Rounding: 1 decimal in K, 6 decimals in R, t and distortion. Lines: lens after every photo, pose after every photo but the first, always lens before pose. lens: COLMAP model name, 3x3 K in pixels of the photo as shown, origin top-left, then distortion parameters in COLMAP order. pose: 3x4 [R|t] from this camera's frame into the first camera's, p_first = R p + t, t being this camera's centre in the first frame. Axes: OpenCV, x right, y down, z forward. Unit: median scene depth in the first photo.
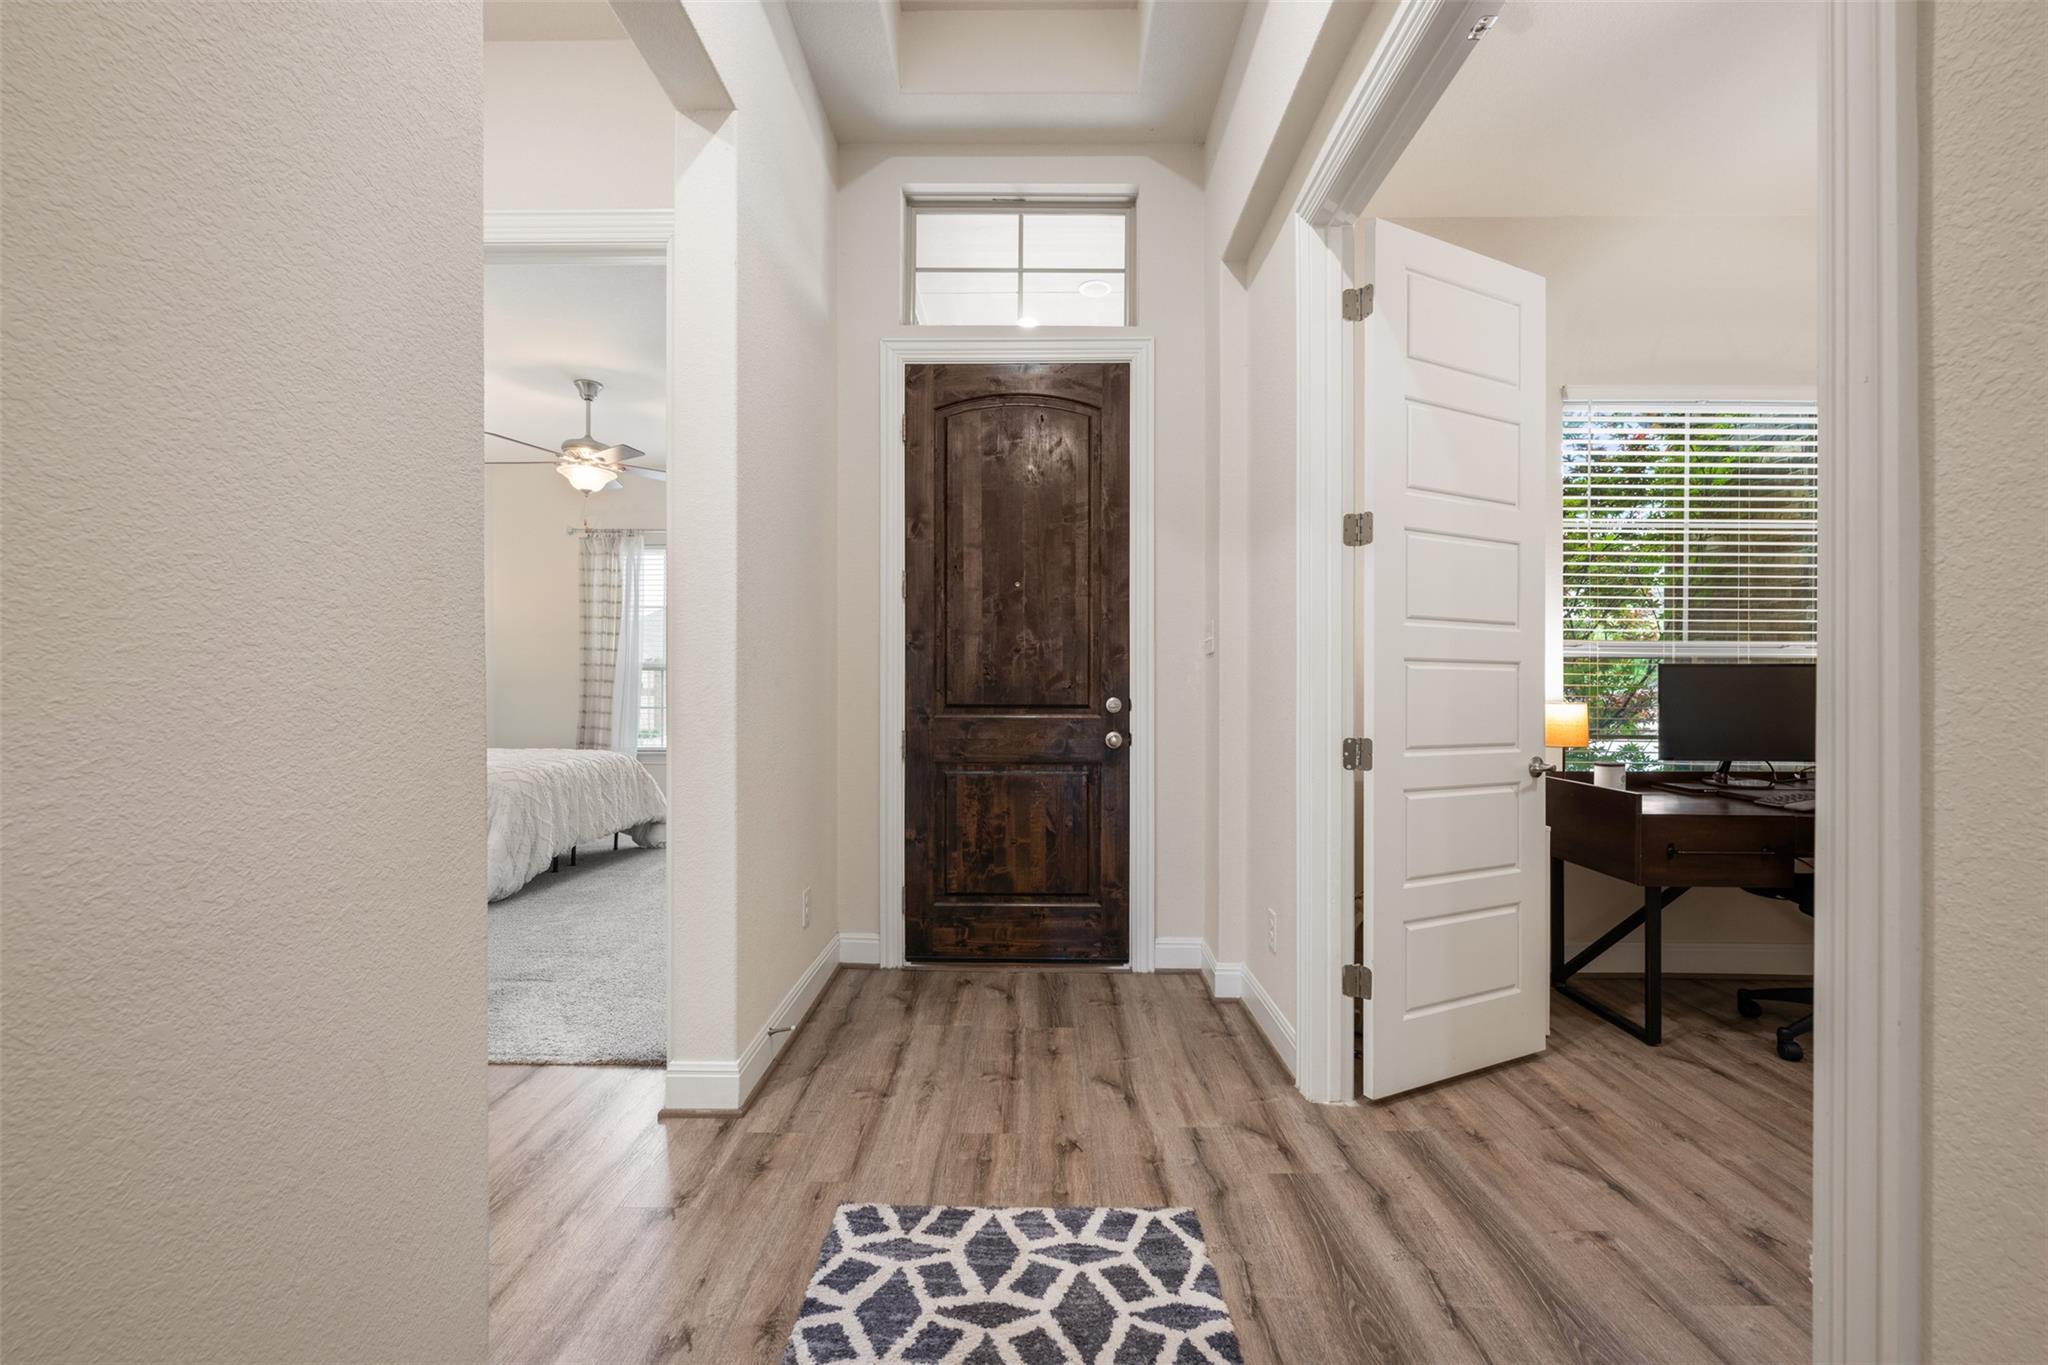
lens RADIAL K [[837.5, 0, 1025.8], [0, 837.5, 689.6], [0, 0, 1]] dist [-0.000642, 0.000075]
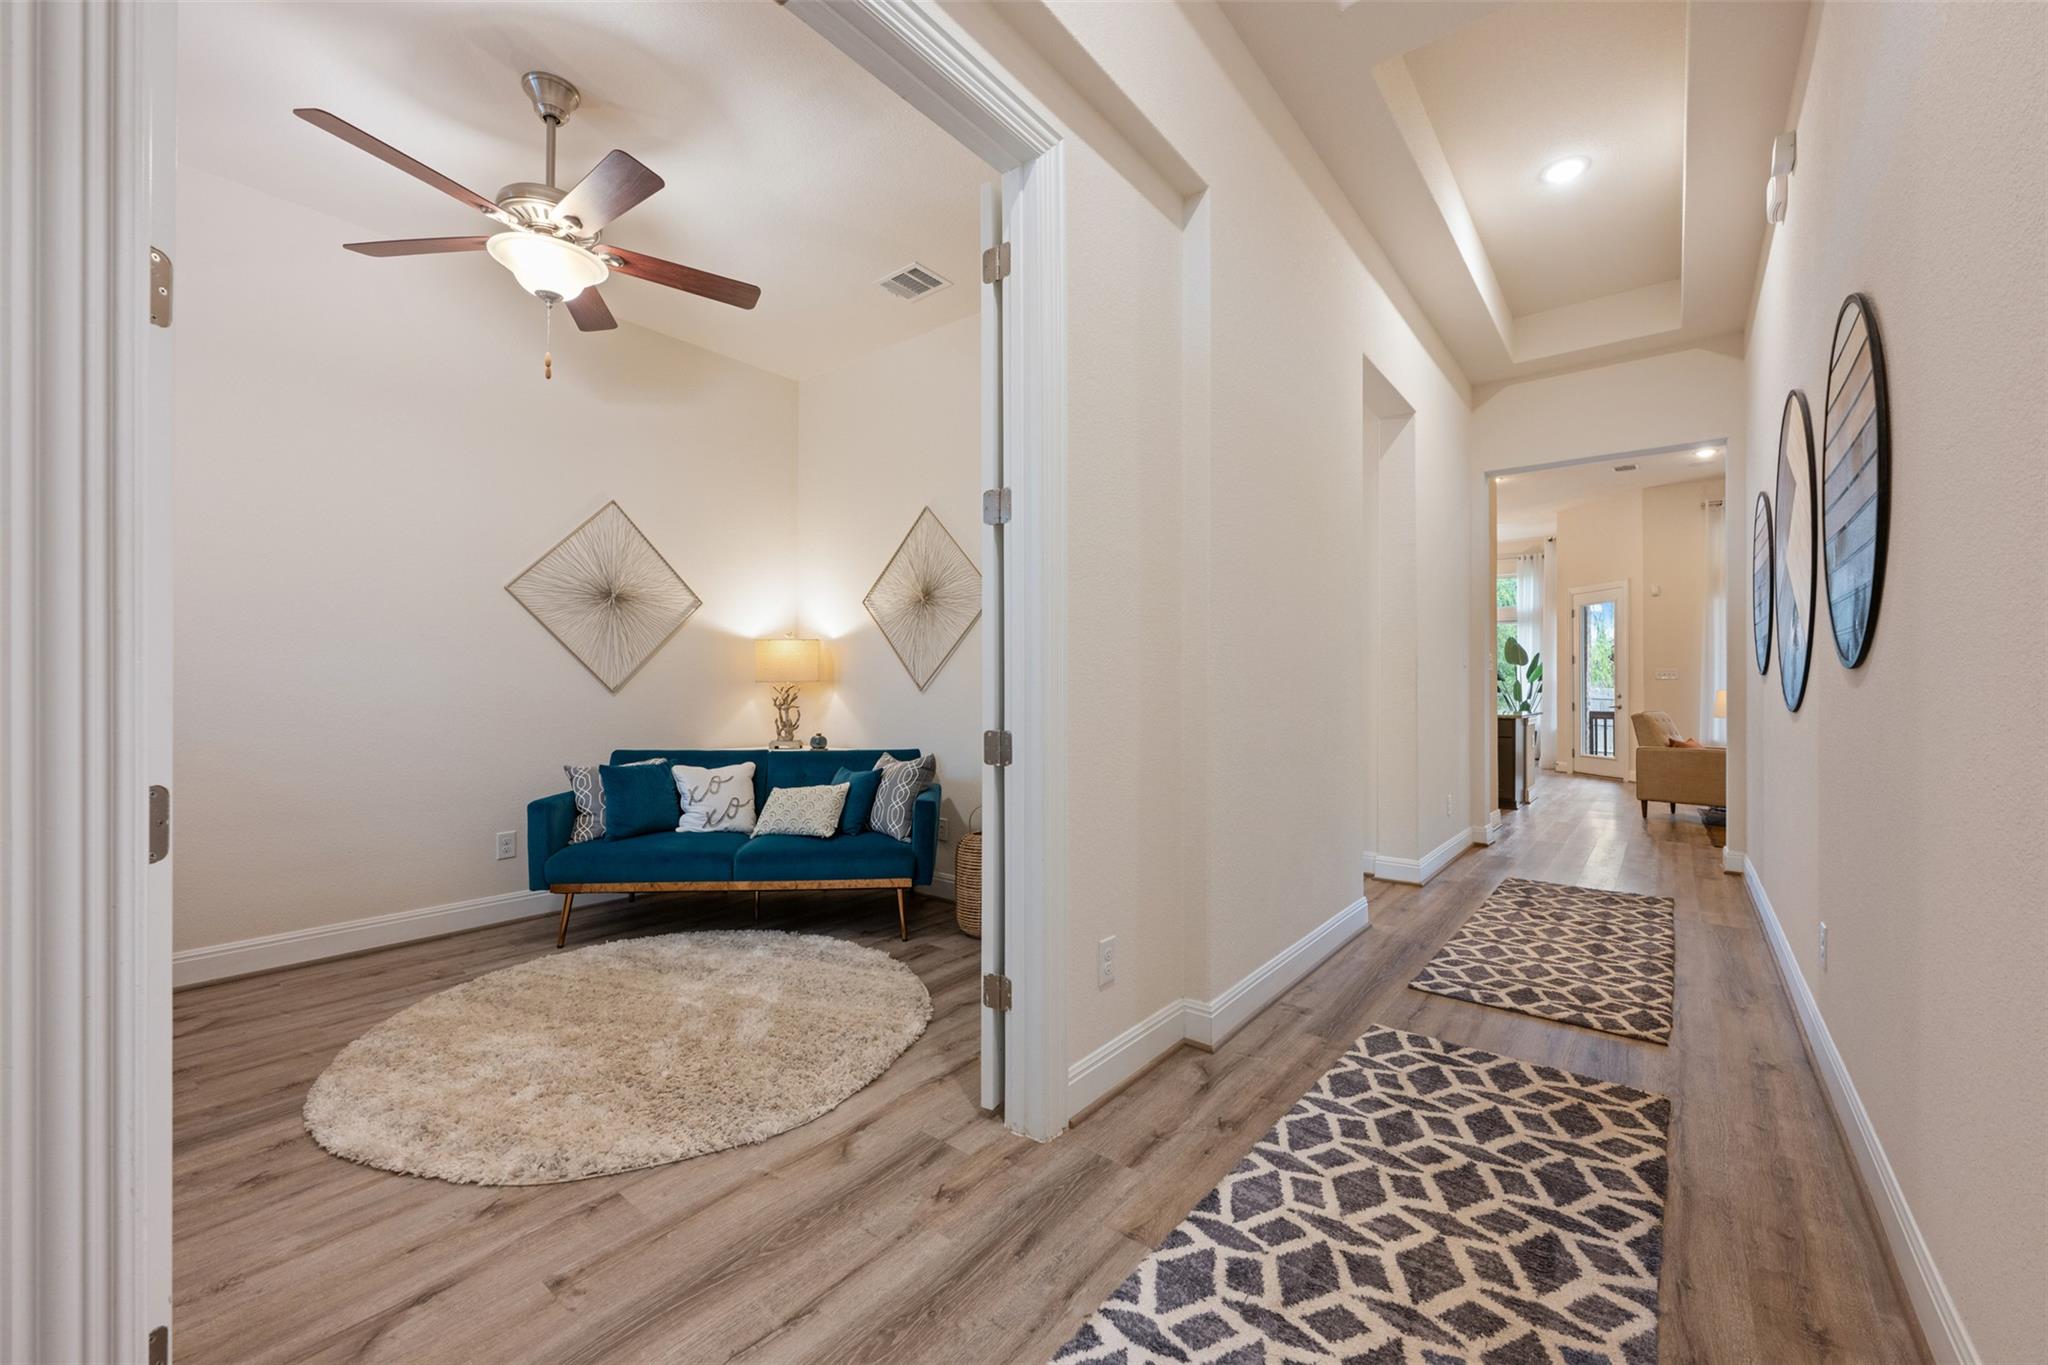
lens RADIAL K [[809.6, 0, 1020.3], [0, 809.6, 686.4], [0, 0, 1]] dist [-0.000271, -0.000199]
pose [[-0.787532, -0.006614, 0.616238, -0.123904], [-0.005900, 0.999977, 0.003192, 0.002926], [-0.616245, -0.001122, -0.787554, 0.721303]]
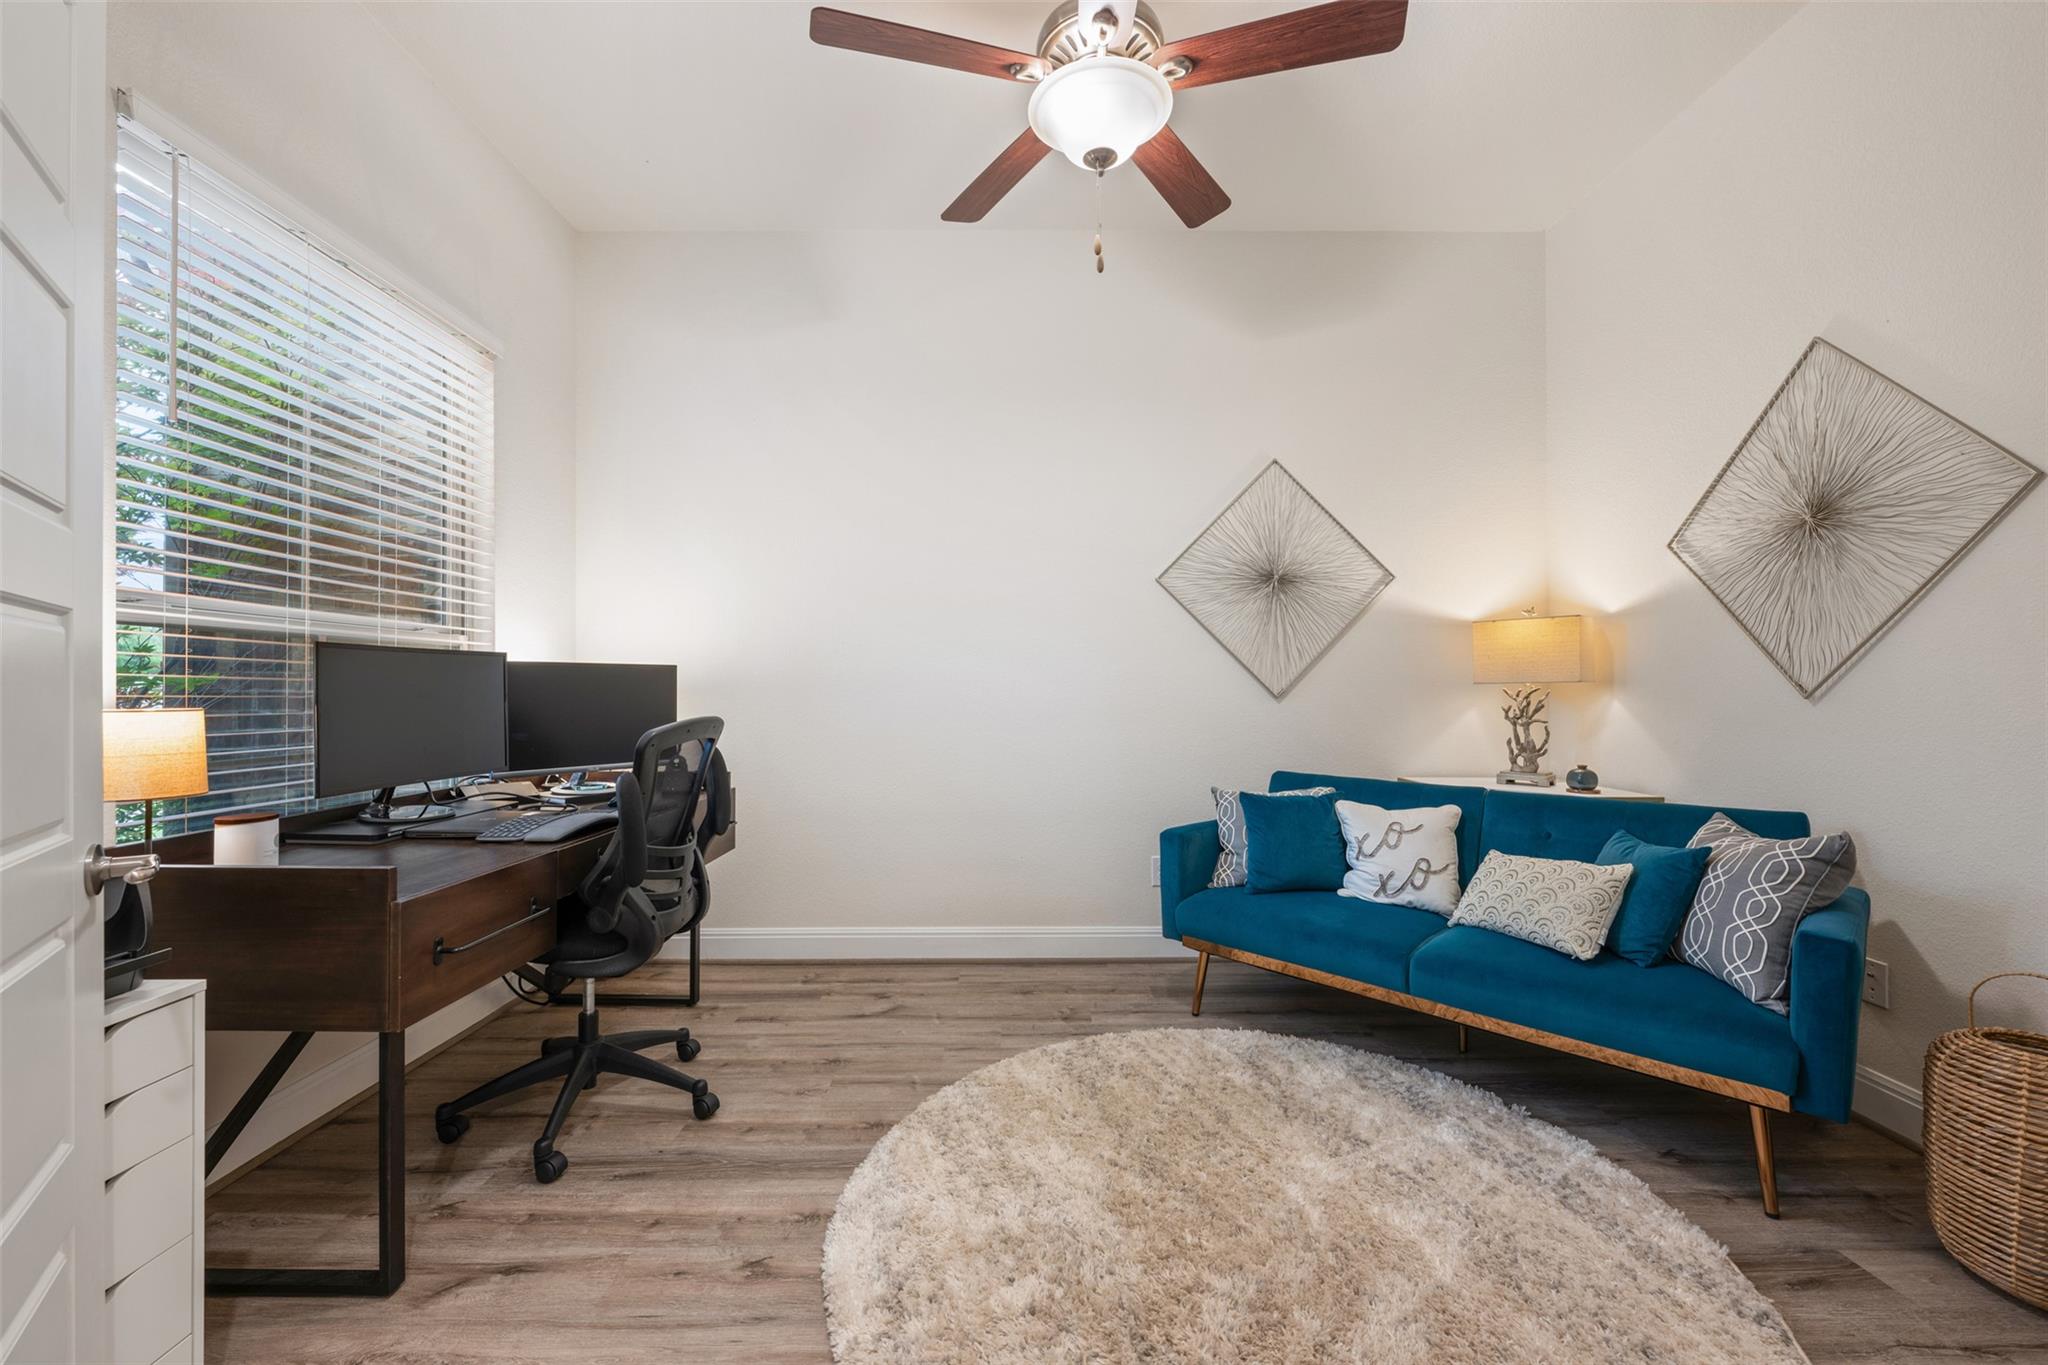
lens RADIAL K [[807.1, 0, 1022.3], [0, 807.1, 680.7], [0, 0, 1]] dist [-0.001258, -0.000303]
pose [[-0.016249, 0.005376, 0.999854, 0.144247], [0.003058, 0.999981, -0.005327, 0.002455], [-0.999863, 0.002971, -0.016265, 0.459327]]
